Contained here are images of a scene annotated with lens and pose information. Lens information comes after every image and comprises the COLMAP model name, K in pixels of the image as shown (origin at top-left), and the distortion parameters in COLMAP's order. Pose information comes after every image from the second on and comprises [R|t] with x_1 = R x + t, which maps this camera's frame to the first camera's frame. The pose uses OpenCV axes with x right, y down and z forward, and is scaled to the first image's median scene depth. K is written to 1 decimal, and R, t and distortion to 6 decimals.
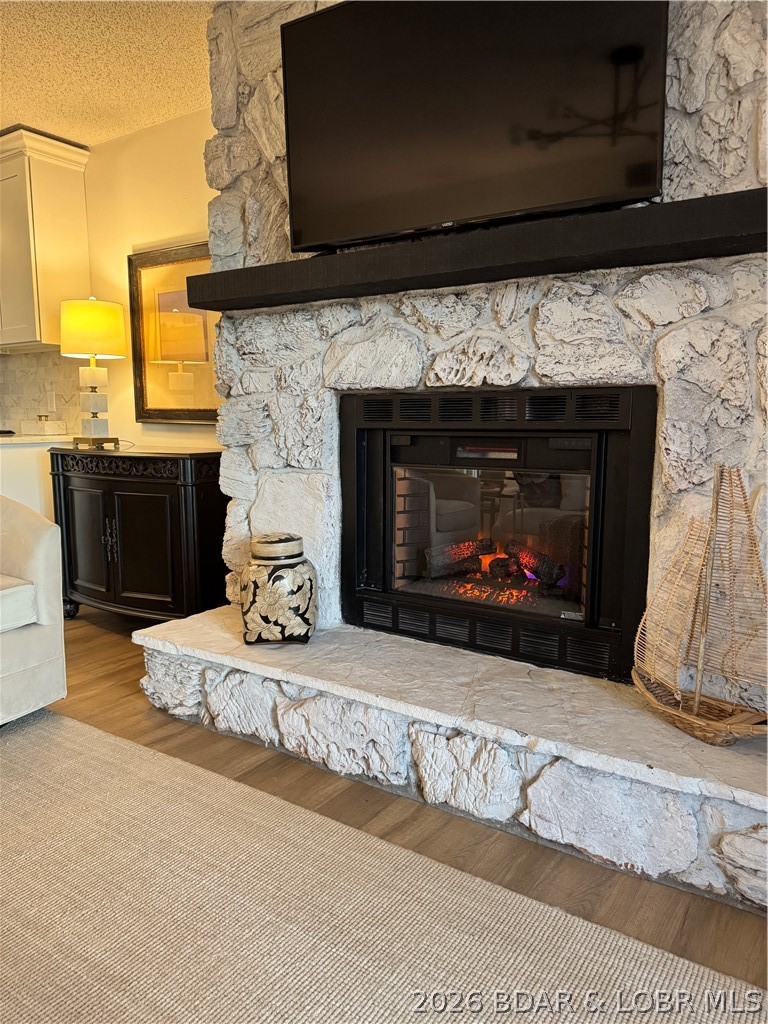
lens RADIAL K [[716.9, 0, 382.6], [0, 716.9, 518.0], [0, 0, 1]] dist [0.043000, -0.061475]
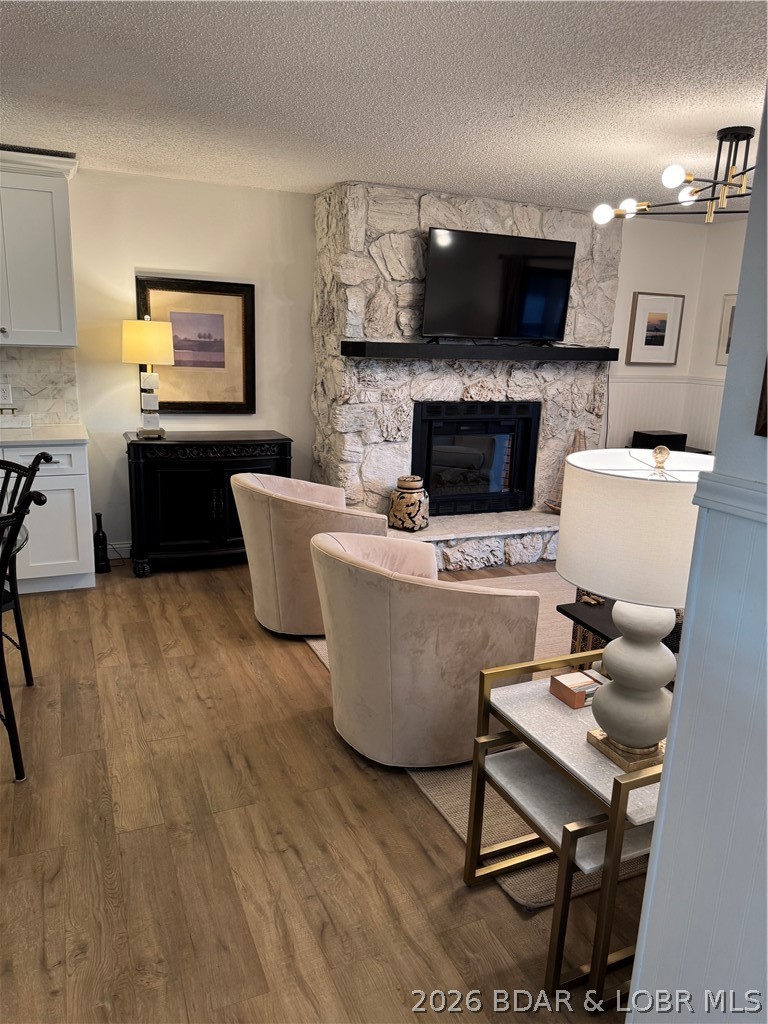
lens RADIAL K [[716.9, 0, 368.5], [0, 716.9, 521.3], [0, 0, 1]] dist [0.043000, -0.061475]
pose [[0.548745, -0.187541, 0.814682, -2.040475], [0.085441, 0.981991, 0.168504, -0.219734], [-0.831612, -0.022859, 0.554887, -0.014062]]
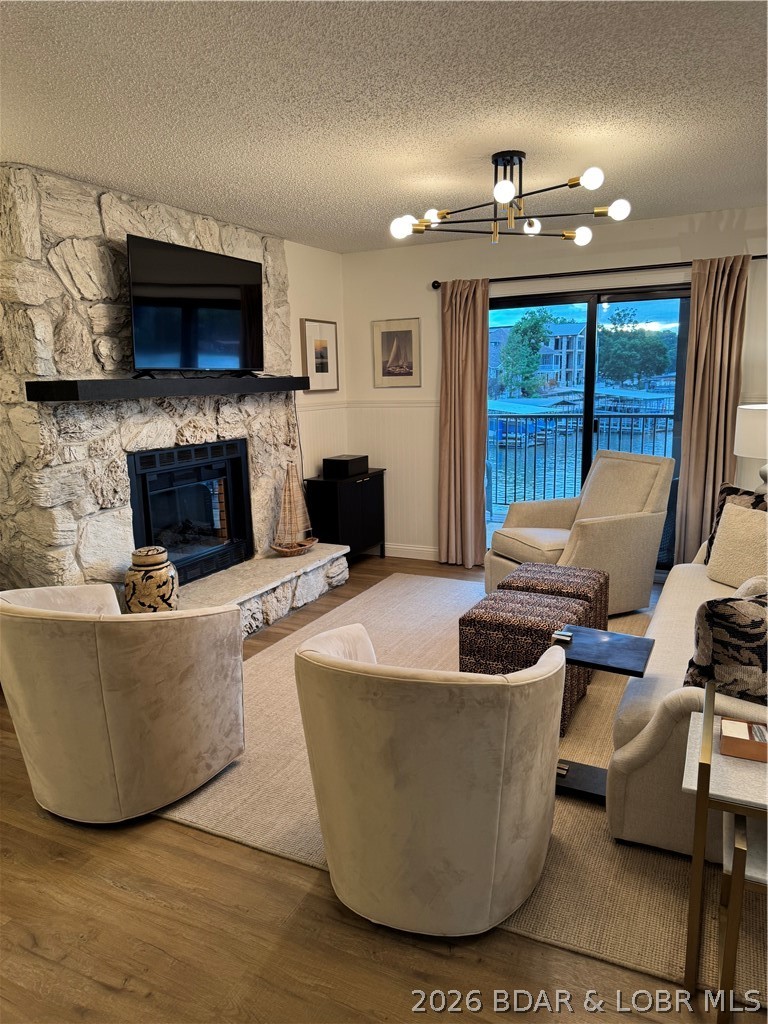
lens RADIAL K [[716.9, 0, 385.3], [0, 716.9, 511.9], [0, 0, 1]] dist [0.043000, -0.061475]
pose [[-0.131495, -0.179297, 0.974968, -1.881716], [0.165304, 0.965771, 0.199900, -0.305753], [-0.977437, 0.187452, -0.097356, 0.698684]]
